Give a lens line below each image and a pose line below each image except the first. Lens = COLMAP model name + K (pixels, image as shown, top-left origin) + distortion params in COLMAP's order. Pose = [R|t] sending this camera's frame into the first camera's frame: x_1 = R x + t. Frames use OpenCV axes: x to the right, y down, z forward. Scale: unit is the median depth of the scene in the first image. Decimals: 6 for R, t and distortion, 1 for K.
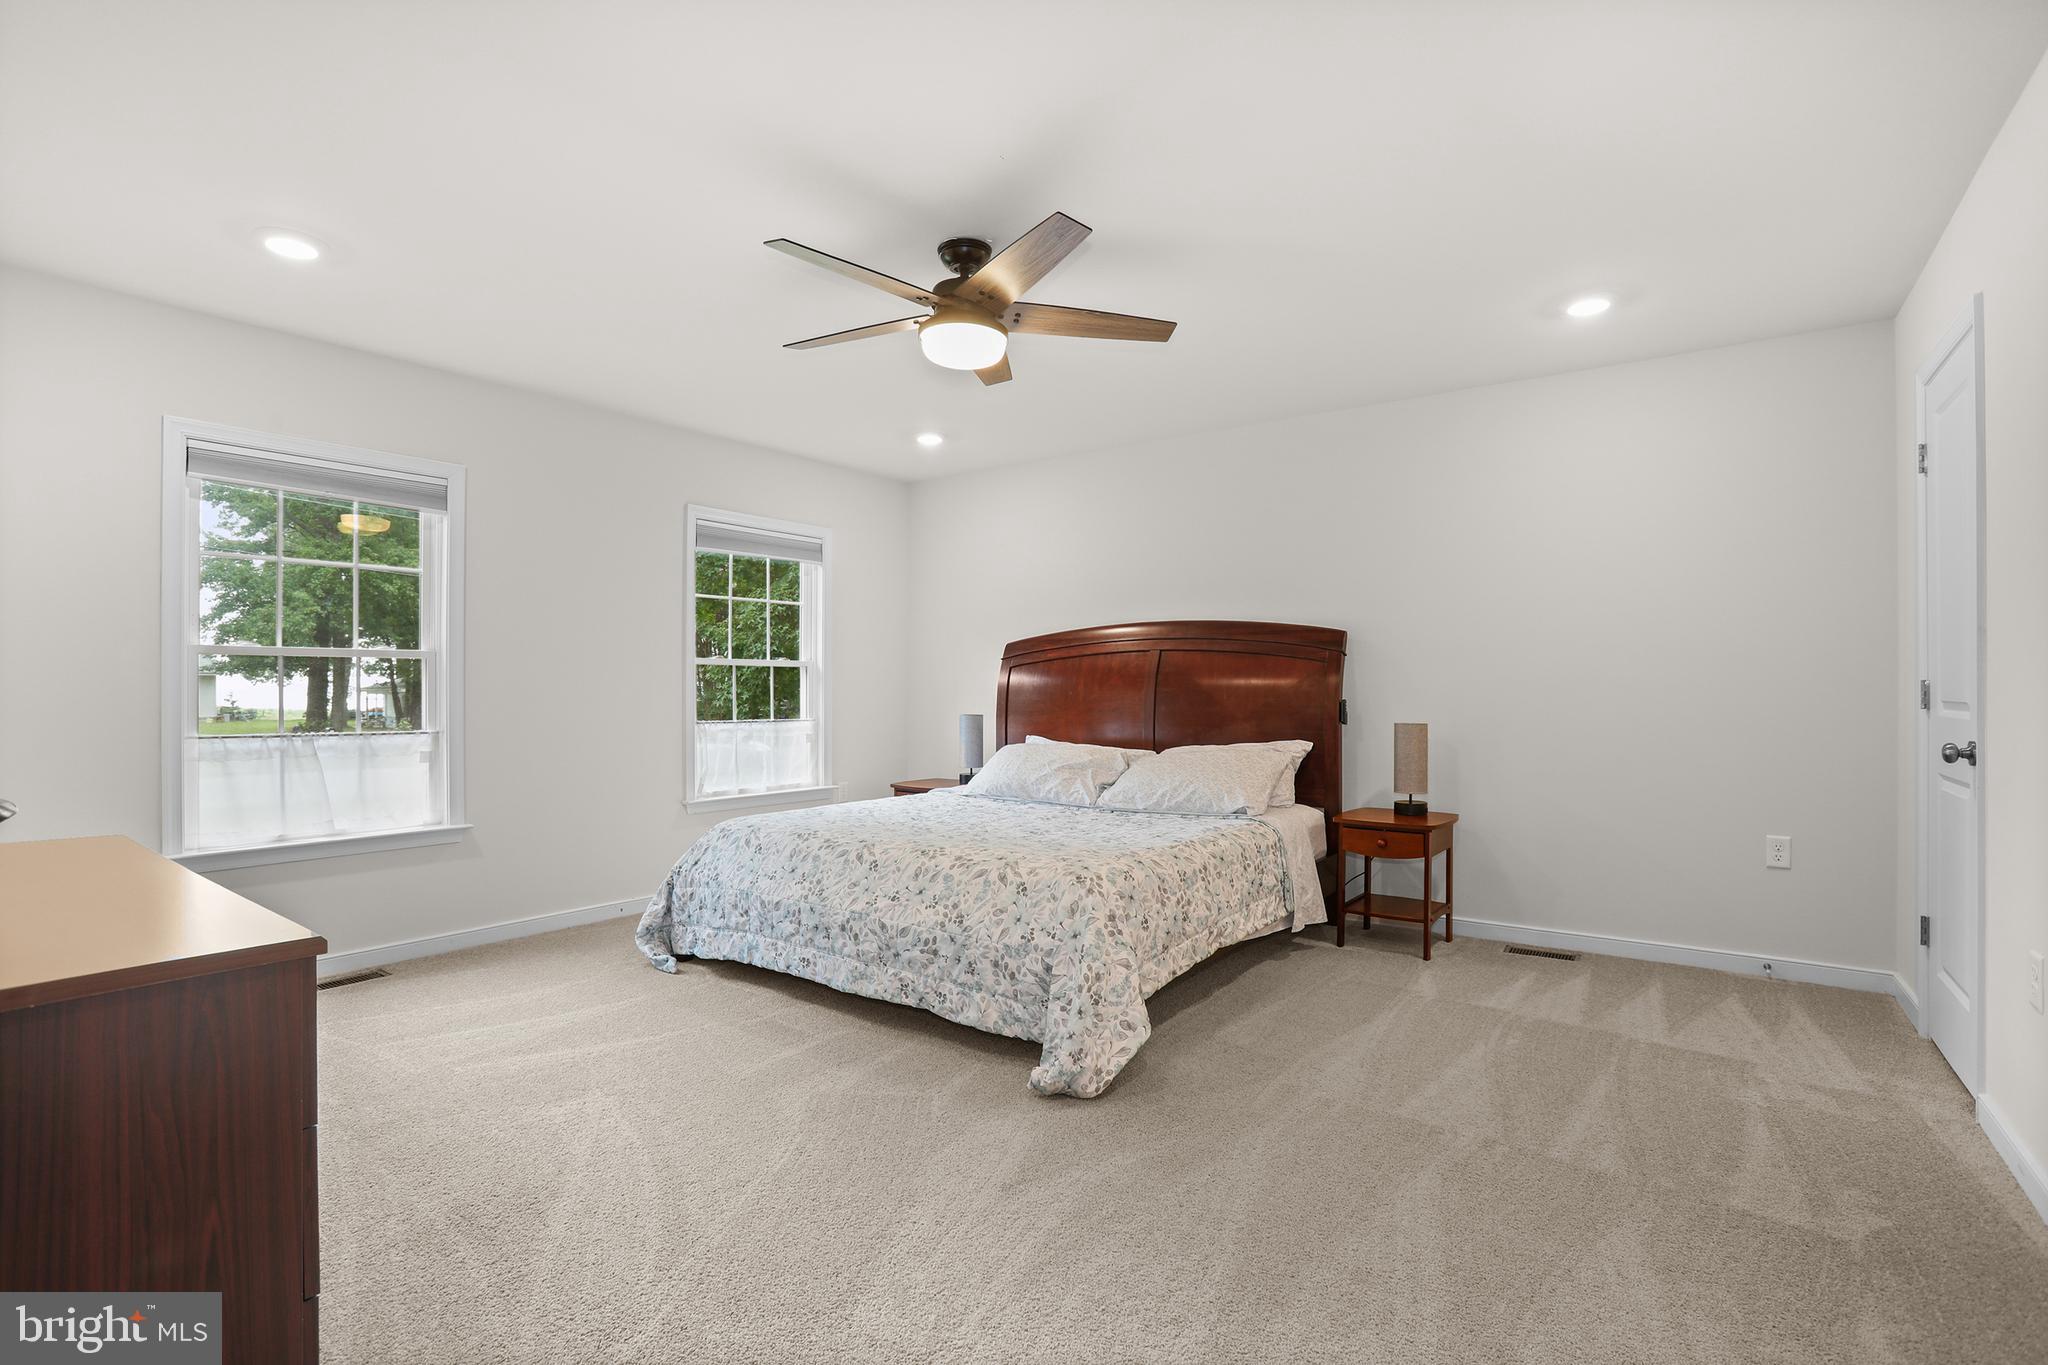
lens RADIAL K [[936.2, 0, 1030.3], [0, 936.2, 681.8], [0, 0, 1]] dist [-0.064987, 0.030641]
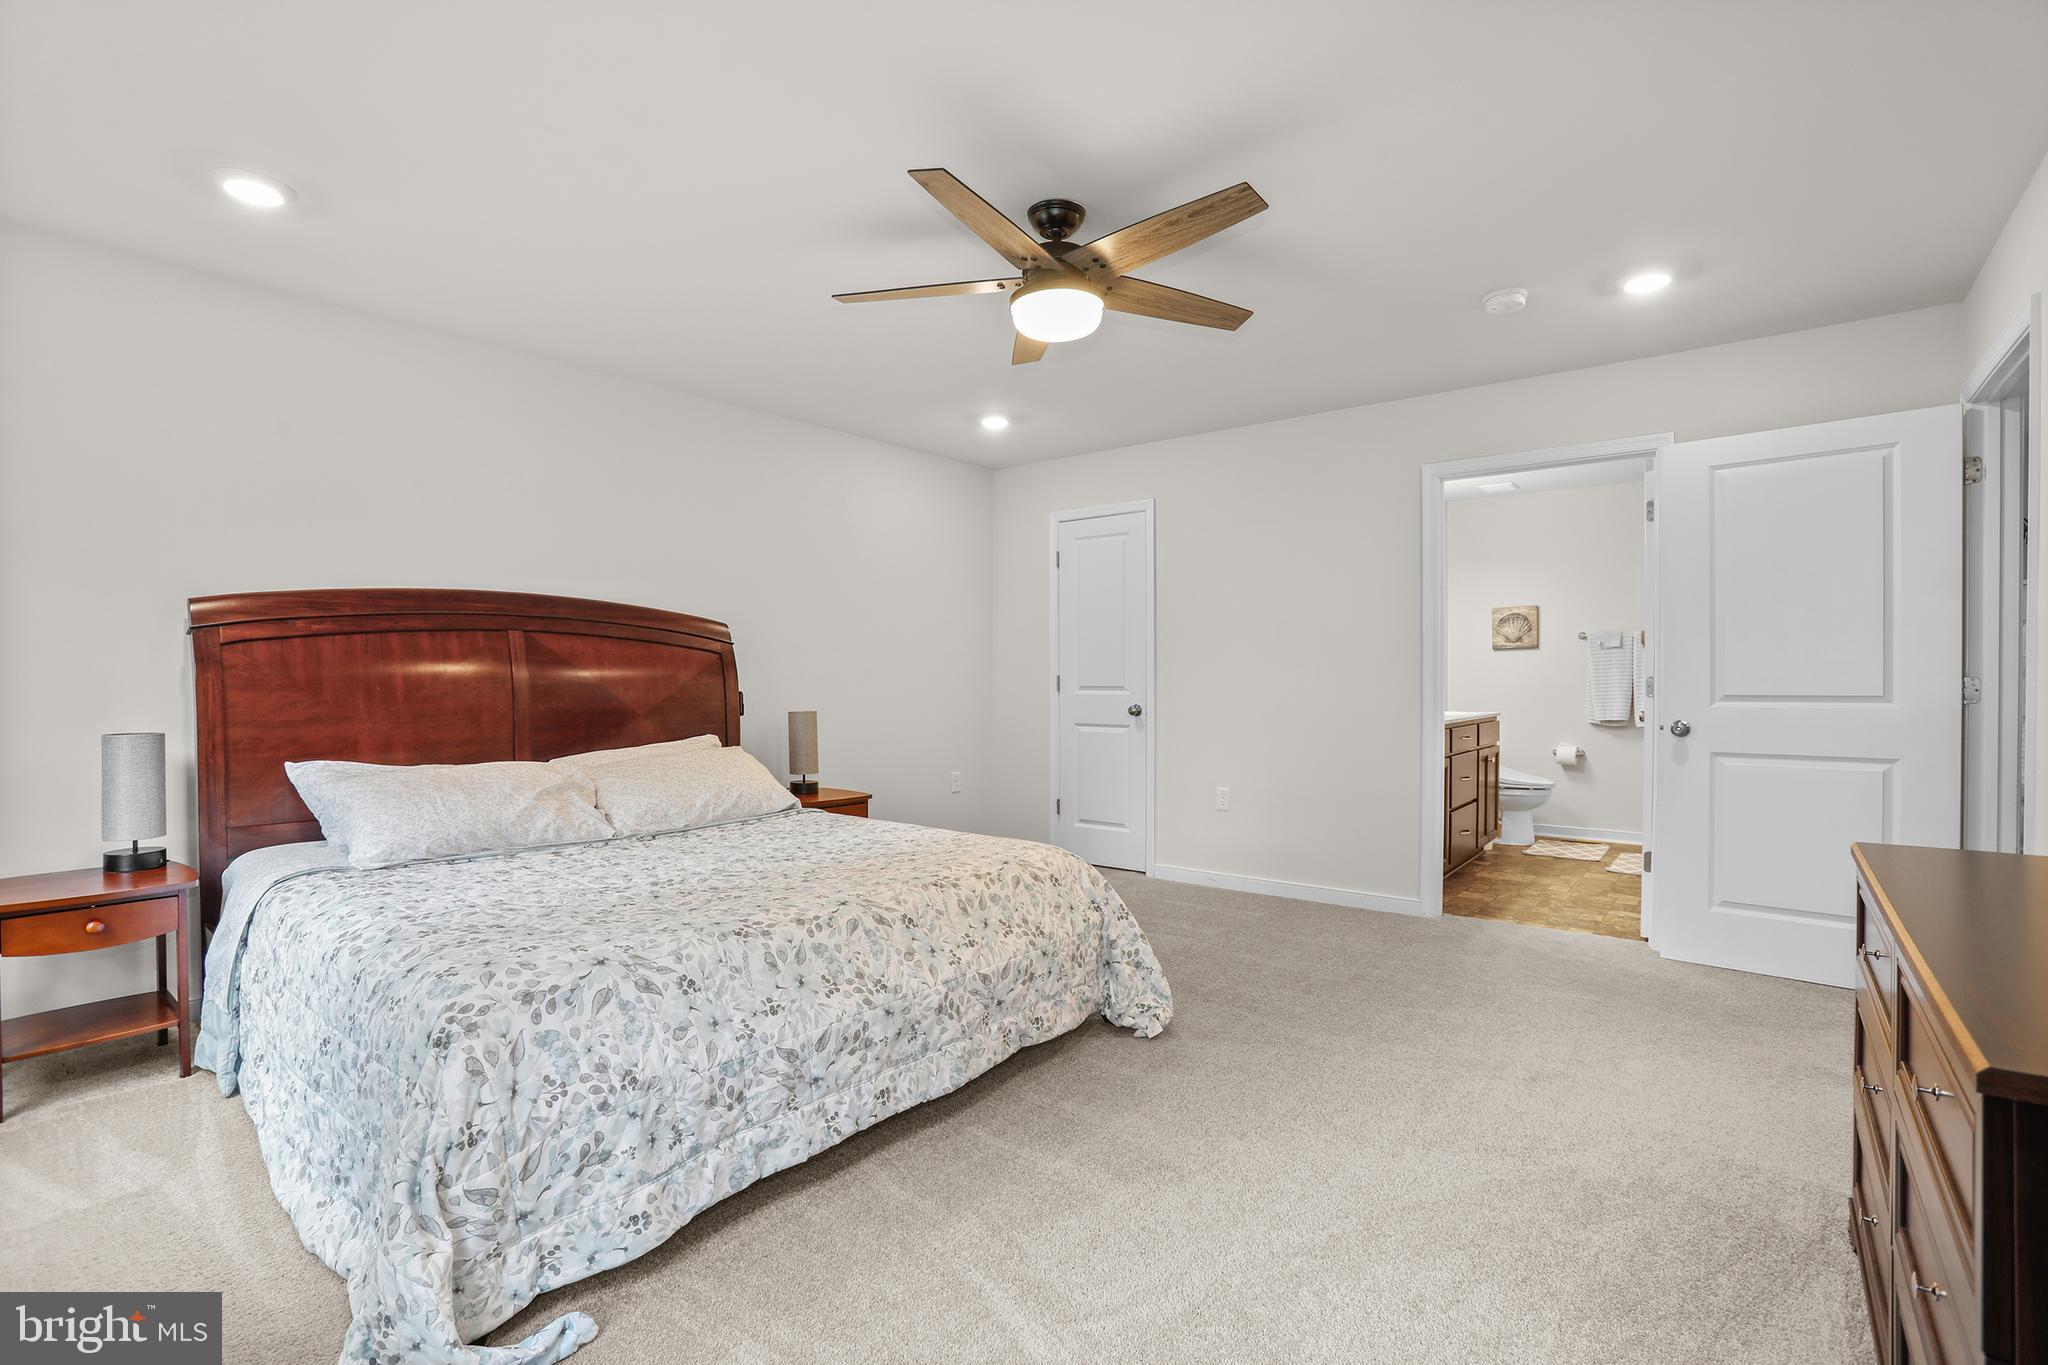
lens RADIAL K [[936.2, 0, 1030.3], [0, 936.2, 681.8], [0, 0, 1]] dist [-0.064987, 0.030641]
pose [[0.040970, -0.001053, 0.999160, -0.903556], [-0.011208, 0.999936, 0.001513, 0.005954], [-0.999098, -0.011261, 0.040955, 0.881070]]
